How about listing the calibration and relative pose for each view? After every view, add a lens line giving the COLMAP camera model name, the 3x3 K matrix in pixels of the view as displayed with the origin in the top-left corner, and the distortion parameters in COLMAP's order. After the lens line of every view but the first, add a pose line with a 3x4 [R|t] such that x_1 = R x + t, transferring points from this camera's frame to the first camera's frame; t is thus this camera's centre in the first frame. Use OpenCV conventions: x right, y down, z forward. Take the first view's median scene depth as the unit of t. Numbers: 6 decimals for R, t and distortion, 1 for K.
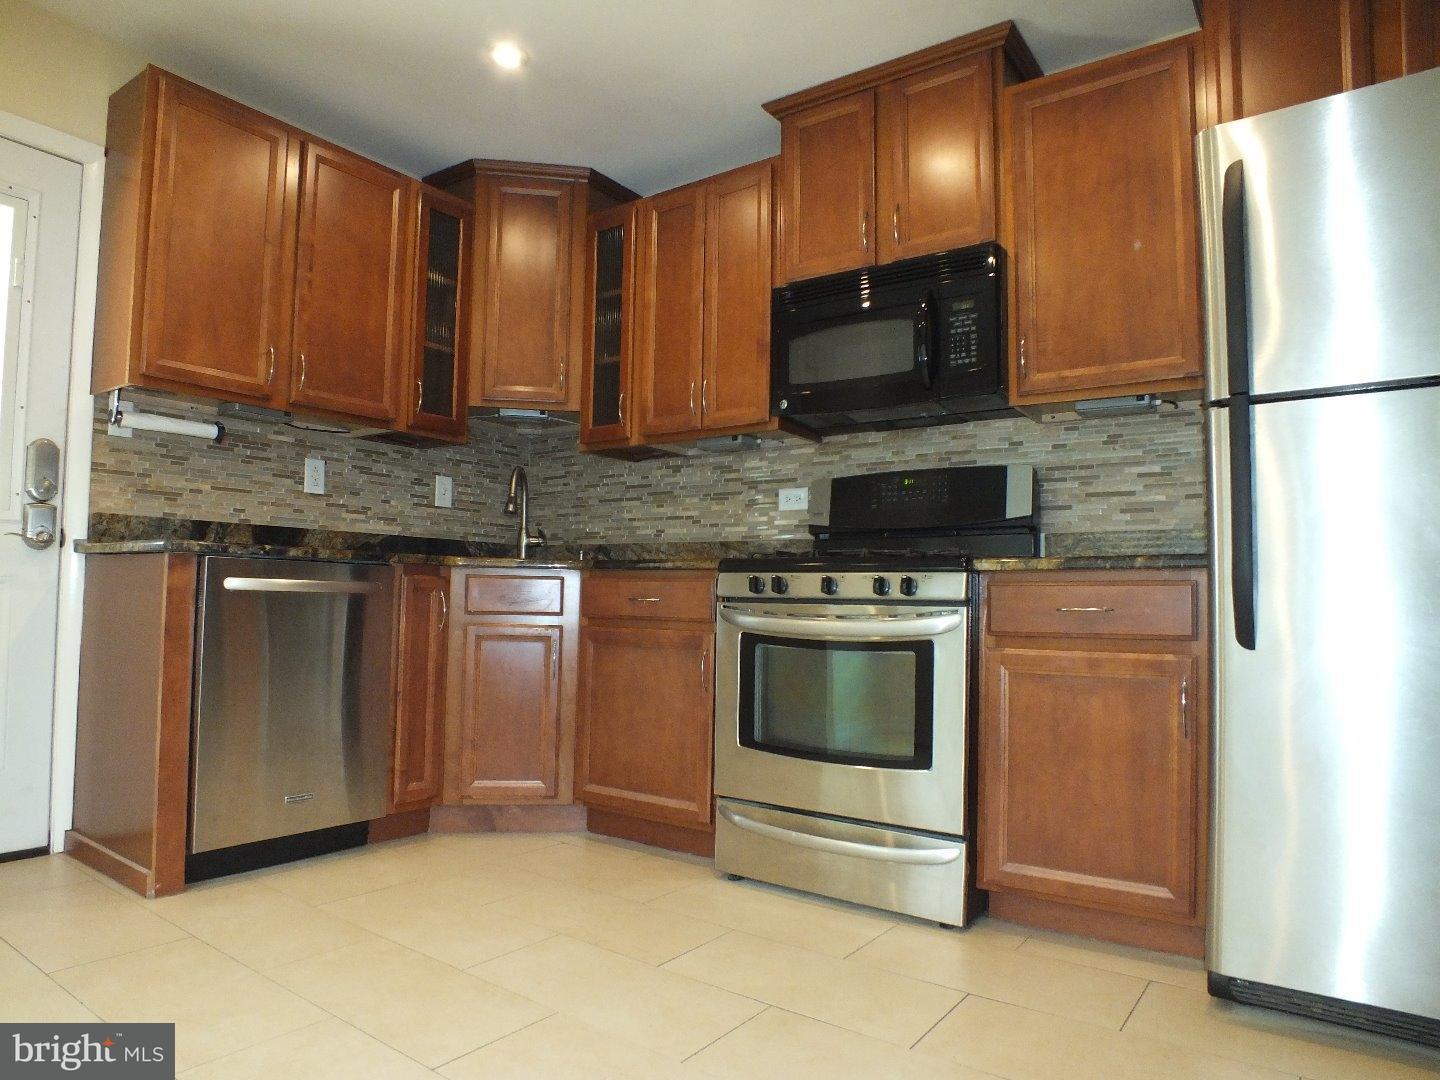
lens RADIAL K [[919.7, 0, 720.0], [0, 919.7, 540.0], [0, 0, 1]] dist [0.006271, 0.000768]
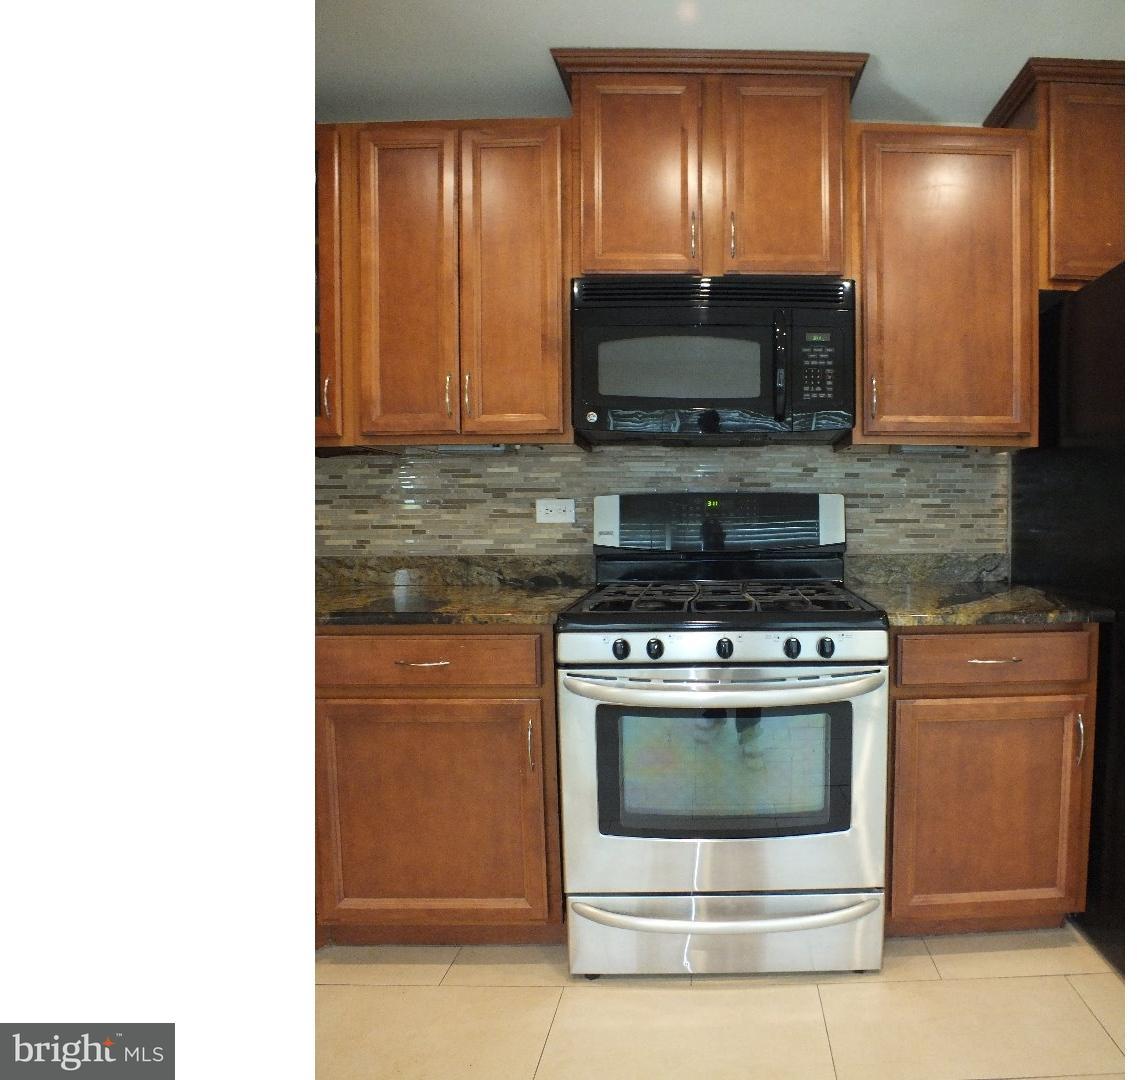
lens RADIAL K [[598.3, 0, 568.7], [0, 598.3, 484.6], [0, 0, 1]] dist [-0.036536, -0.000550]
pose [[0.804032, -0.052248, 0.592286, -0.300925], [-0.002587, 0.995815, 0.091357, -0.143998], [-0.594581, -0.074986, 0.800532, 0.591987]]
